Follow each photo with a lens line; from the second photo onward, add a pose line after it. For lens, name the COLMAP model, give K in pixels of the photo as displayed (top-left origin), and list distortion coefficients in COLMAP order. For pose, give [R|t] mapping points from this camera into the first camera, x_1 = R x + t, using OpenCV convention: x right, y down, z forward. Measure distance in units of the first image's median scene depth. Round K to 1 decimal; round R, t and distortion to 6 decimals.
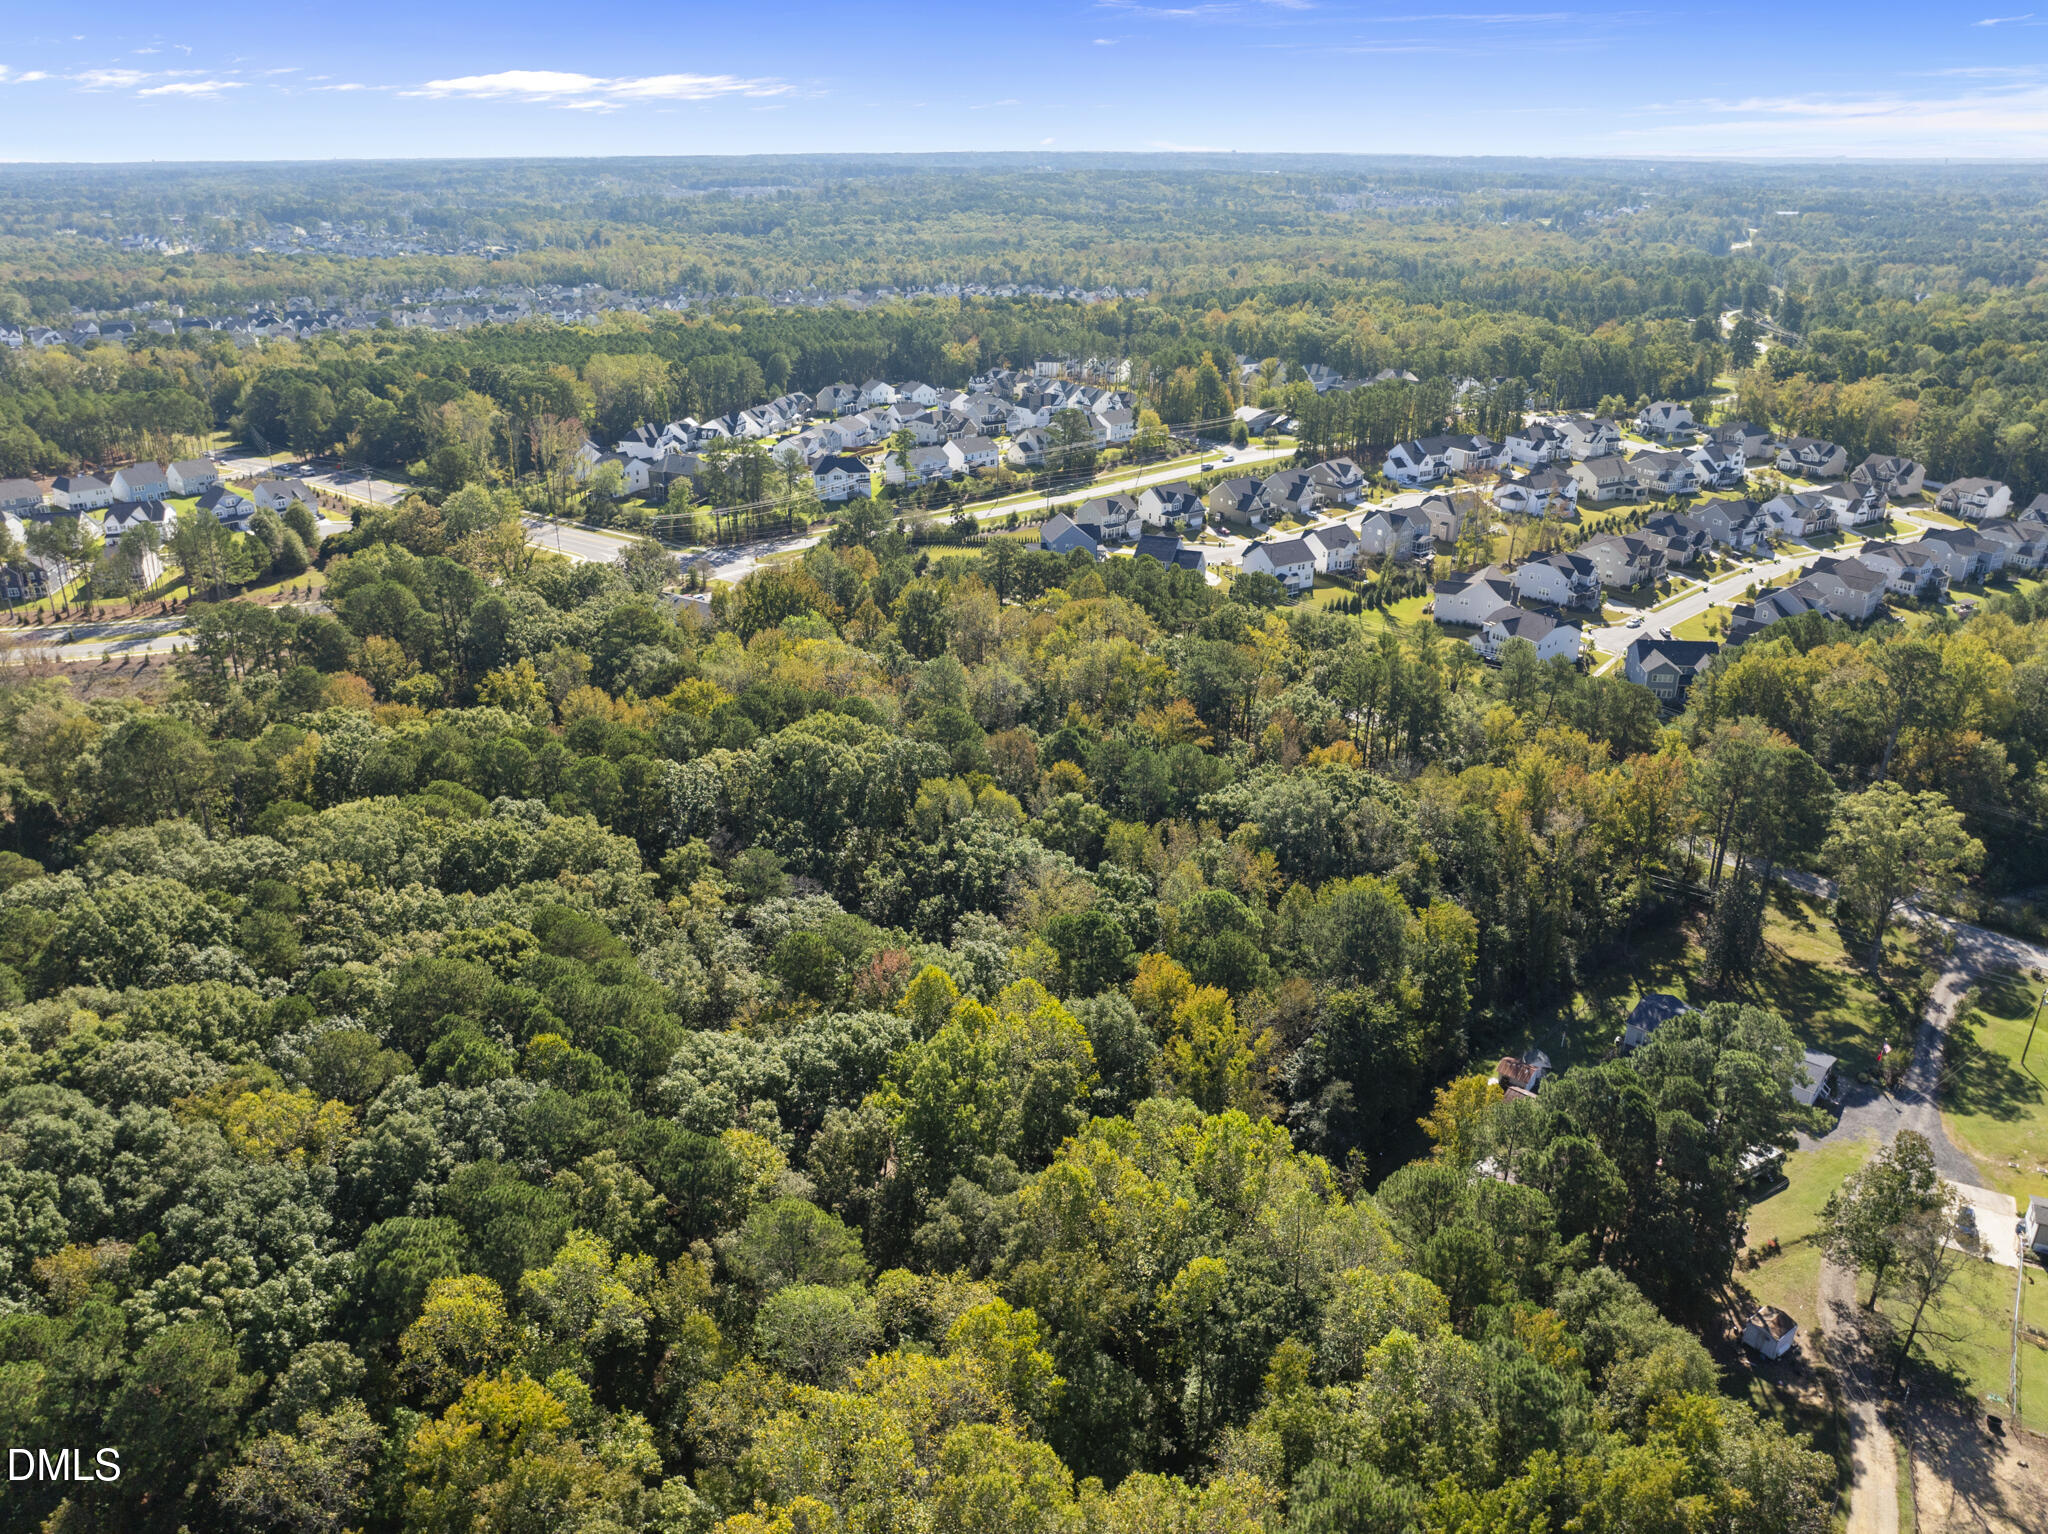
lens RADIAL K [[1493.3, 0, 1024.0], [0, 1493.3, 767.0], [0, 0, 1]] dist [-0.019392, -0.023304]
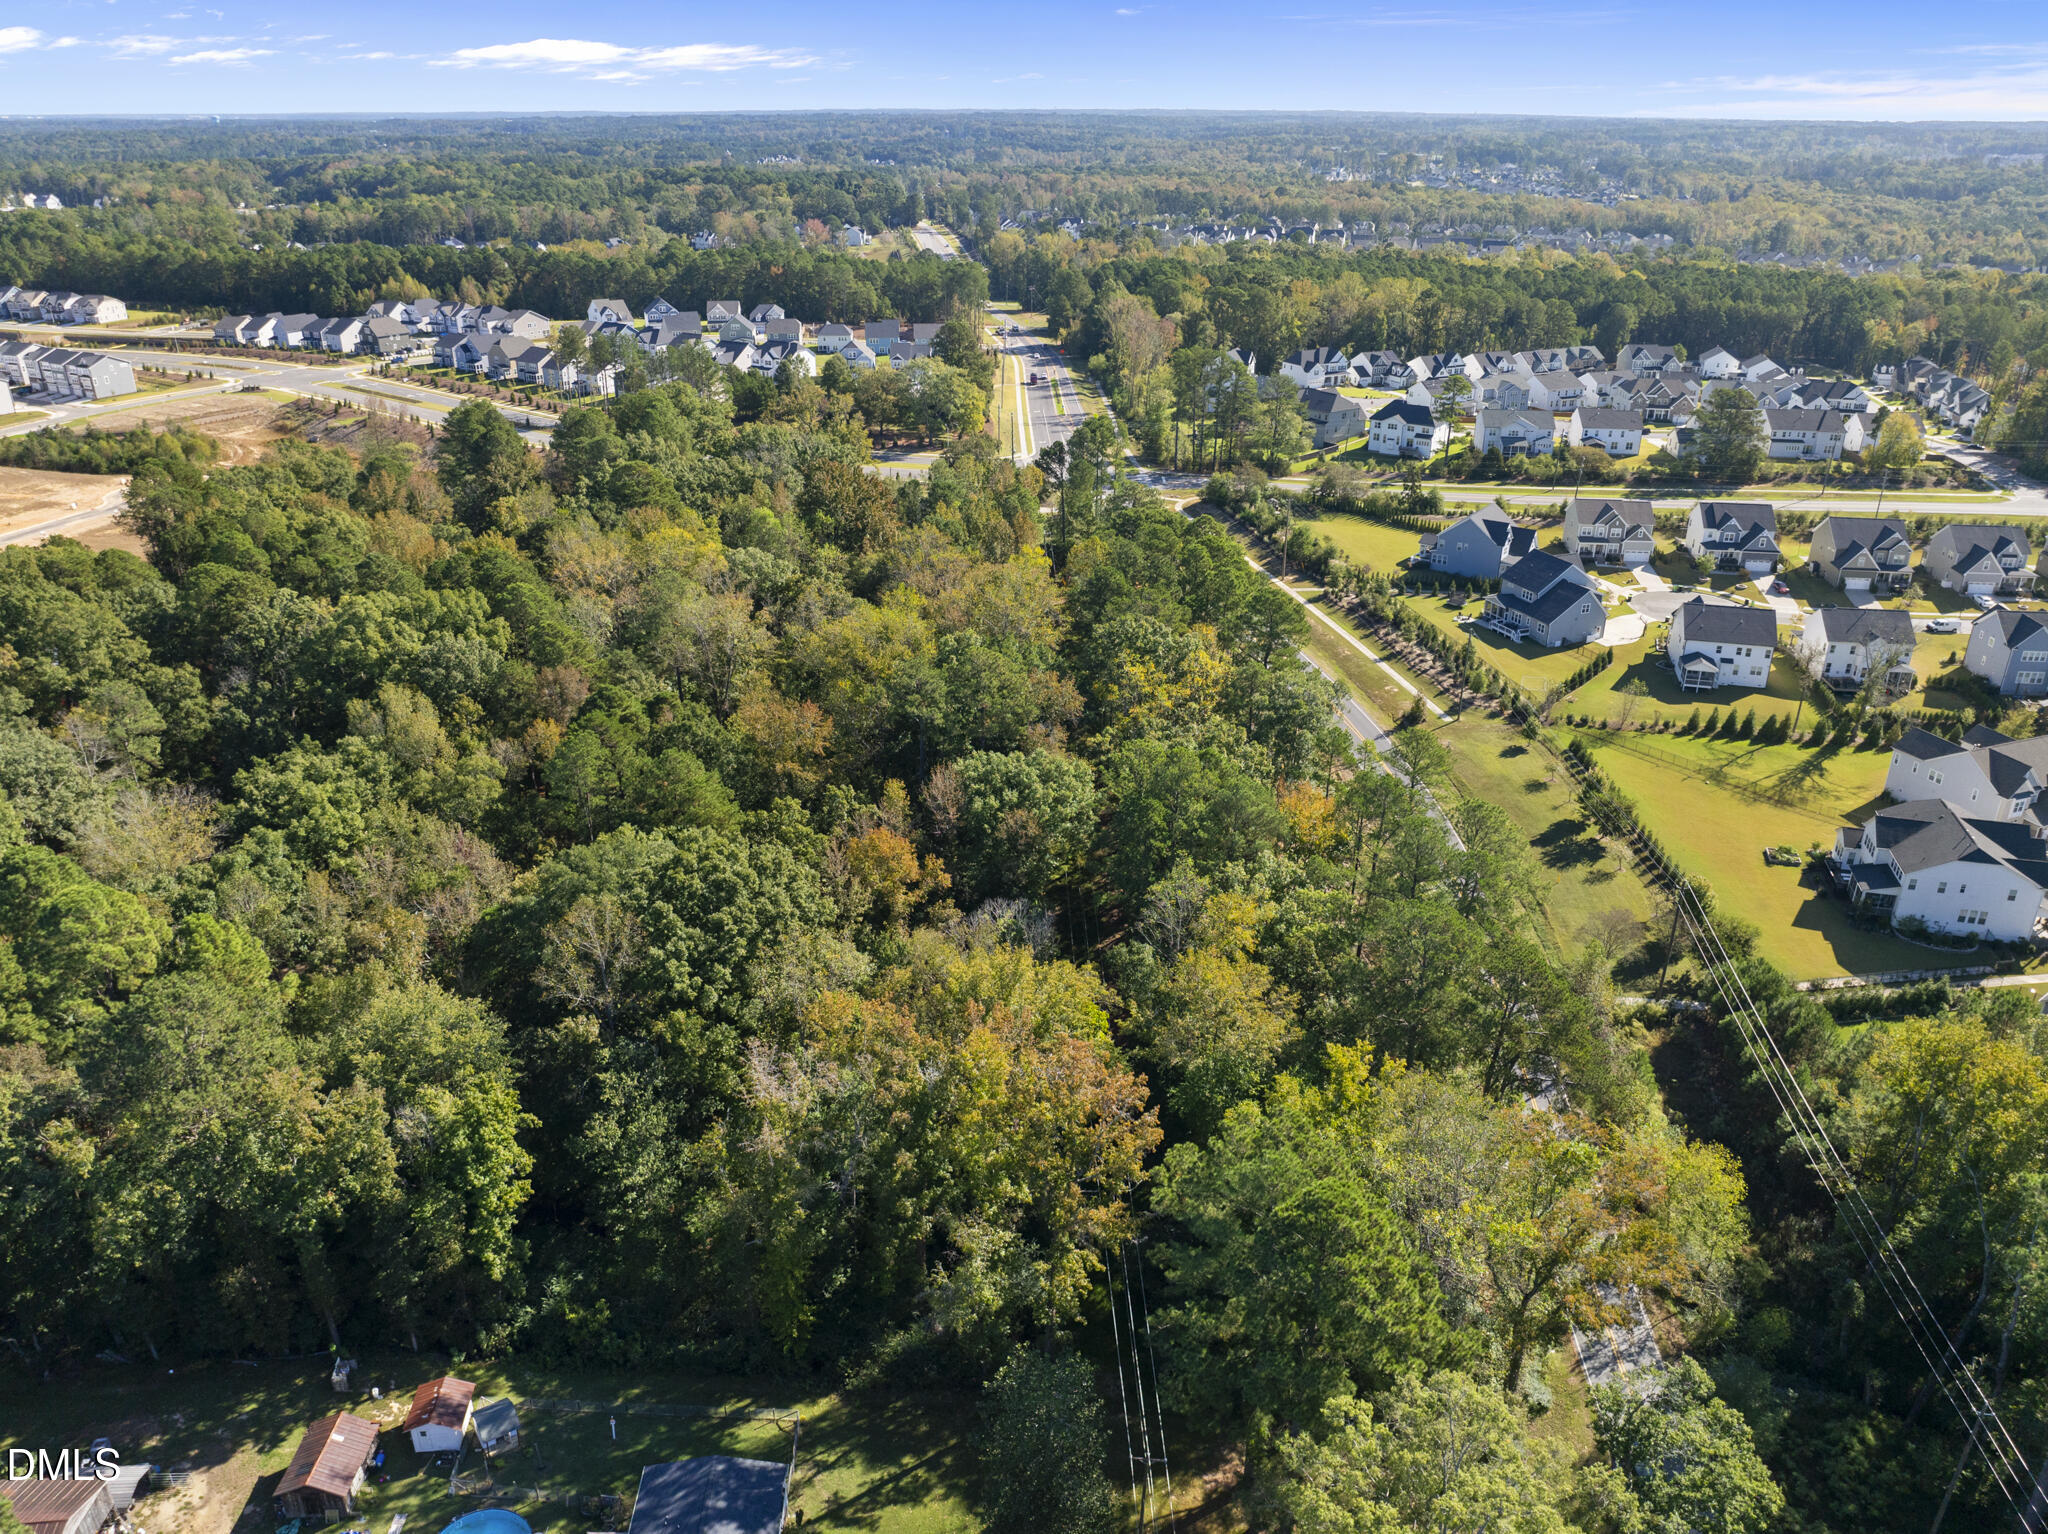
lens RADIAL K [[1493.3, 0, 1024.0], [0, 1493.3, 767.0], [0, 0, 1]] dist [-0.019392, -0.023304]
pose [[0.673999, 0.303076, -0.673699, 0.364036], [-0.290305, 0.947262, 0.135709, -0.077053], [0.679300, 0.104110, 0.726438, 0.324087]]
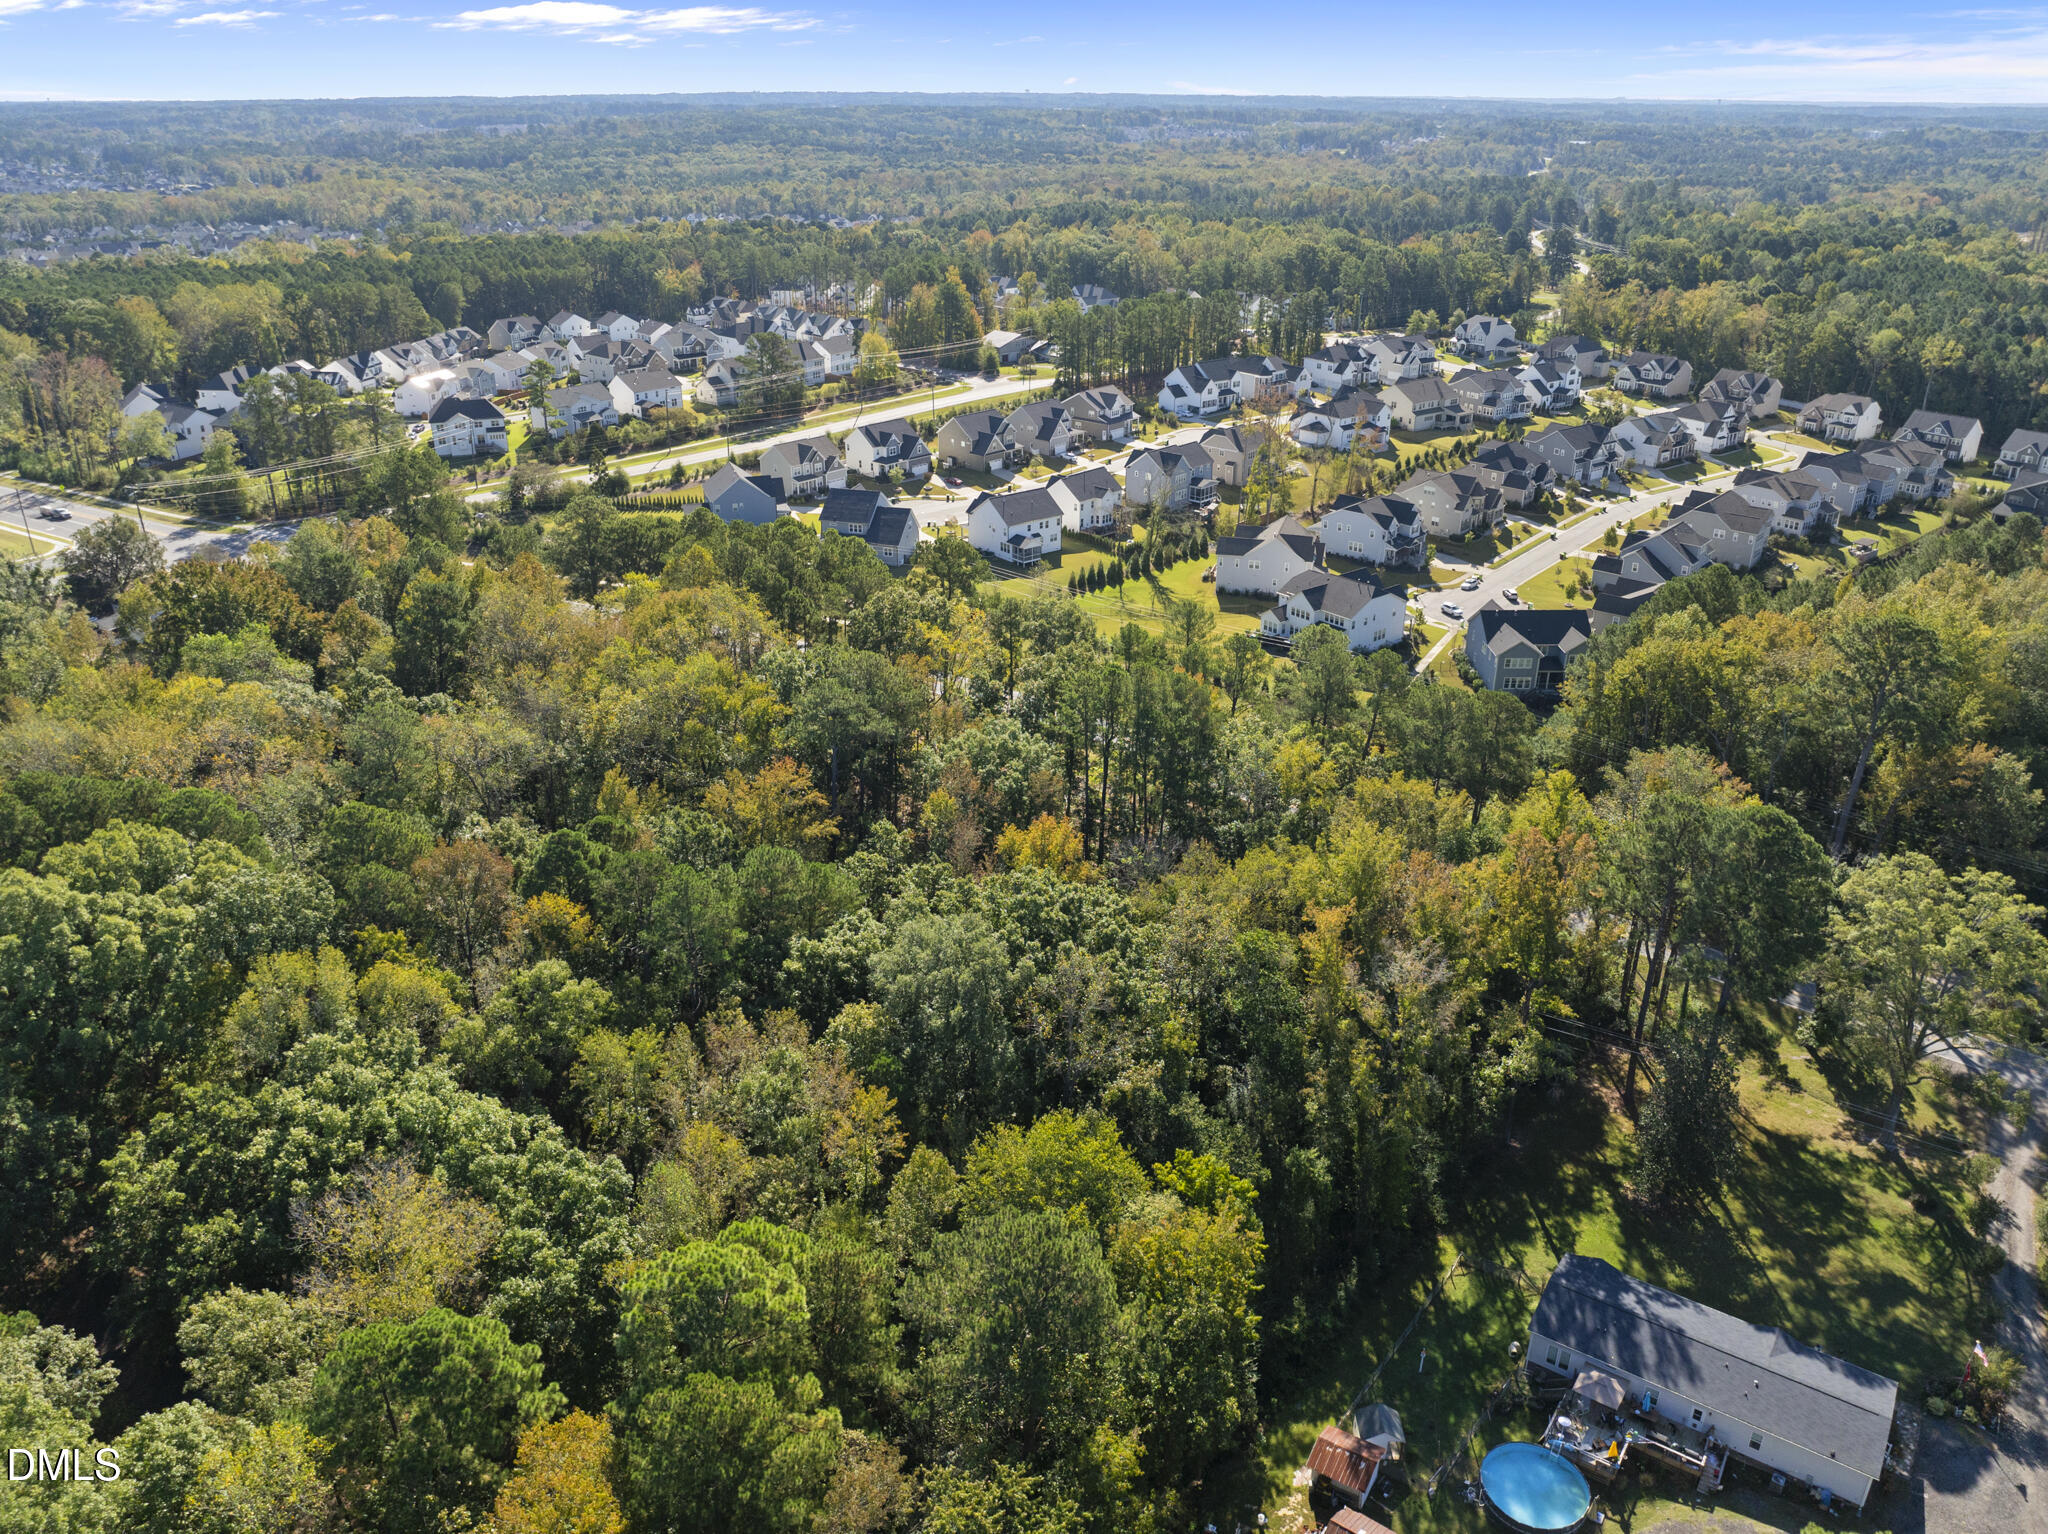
lens RADIAL K [[1493.3, 0, 1024.0], [0, 1493.3, 767.0], [0, 0, 1]] dist [-0.019392, -0.023304]
pose [[0.992437, -0.049335, 0.112405, 0.074380], [0.046048, 0.998437, 0.031657, -0.031531], [-0.113791, -0.026241, 0.993158, 0.215564]]
